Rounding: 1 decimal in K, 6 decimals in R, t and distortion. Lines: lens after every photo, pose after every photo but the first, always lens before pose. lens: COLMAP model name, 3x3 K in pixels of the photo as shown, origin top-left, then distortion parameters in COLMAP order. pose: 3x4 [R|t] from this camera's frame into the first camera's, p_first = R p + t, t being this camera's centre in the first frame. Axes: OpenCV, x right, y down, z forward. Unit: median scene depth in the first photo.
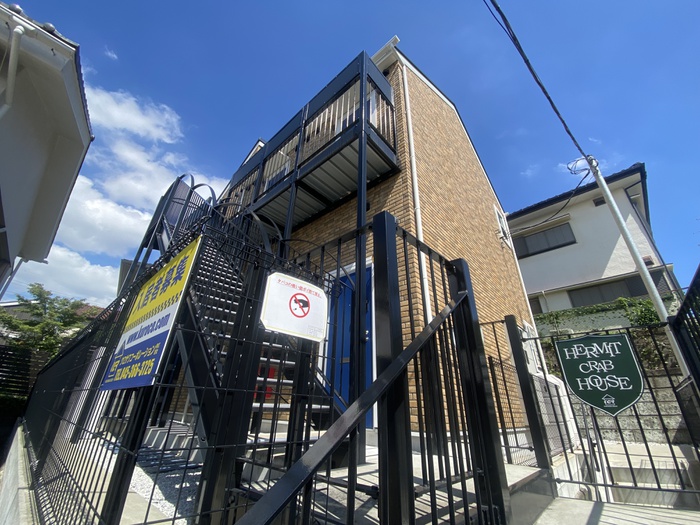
lens RADIAL K [[283.0, 0, 346.1], [0, 283.0, 264.4], [0, 0, 1]] dist [0.000583, -0.006698]
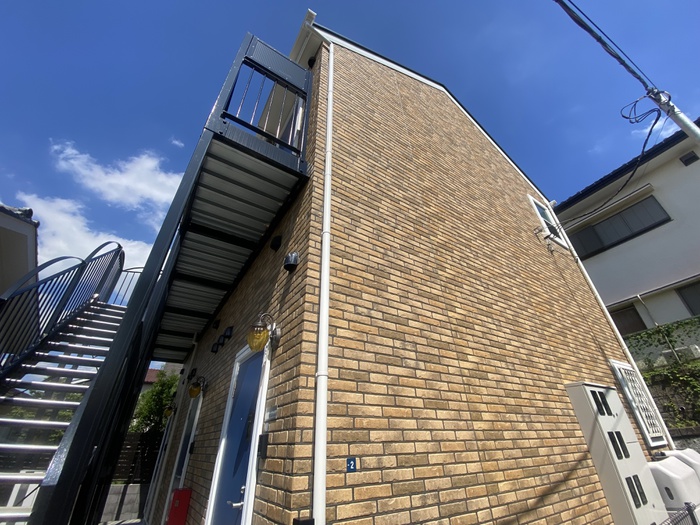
lens RADIAL K [[283.8, 0, 350.0], [0, 283.8, 262.5], [0, 0, 1]] dist [0.003055, -0.011644]
pose [[0.966971, -0.180792, -0.179668, 0.305678], [0.162208, 0.980224, -0.113355, -0.051623], [0.196608, 0.080467, 0.977175, 0.355091]]
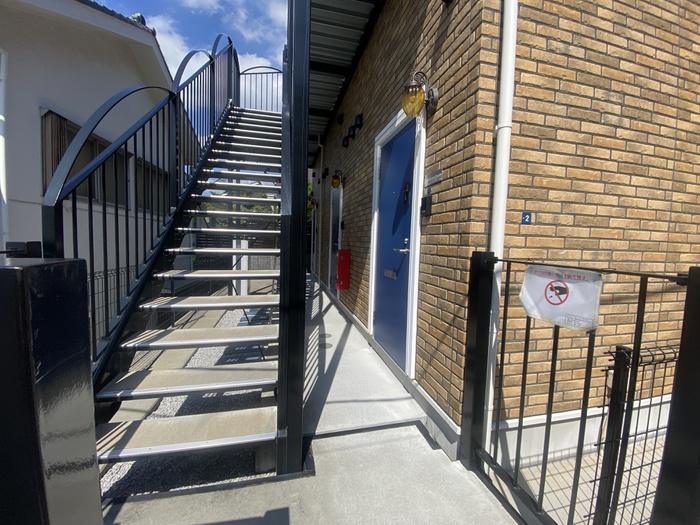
lens RADIAL K [[280.2, 0, 353.2], [0, 280.2, 263.2], [0, 0, 1]] dist [0.001757, -0.013010]
pose [[0.832889, 0.038697, -0.552085, 0.226187], [0.246448, 0.867257, 0.432585, -0.006945], [0.495539, -0.496355, 0.712792, 0.340614]]
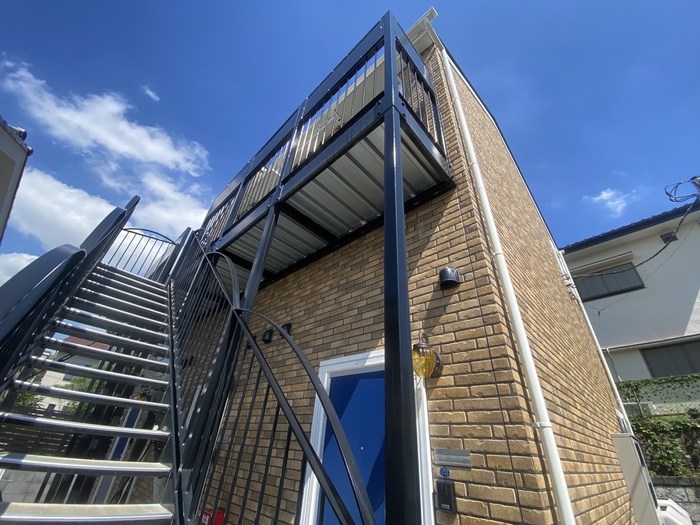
lens RADIAL K [[283.8, 0, 350.0], [0, 283.8, 262.5], [0, 0, 1]] dist [0.003055, -0.011644]
pose [[0.999119, 0.018836, -0.037505, 0.005260], [-0.022811, 0.993829, -0.108552, -0.094028], [0.035229, 0.109312, 0.993383, 0.373012]]
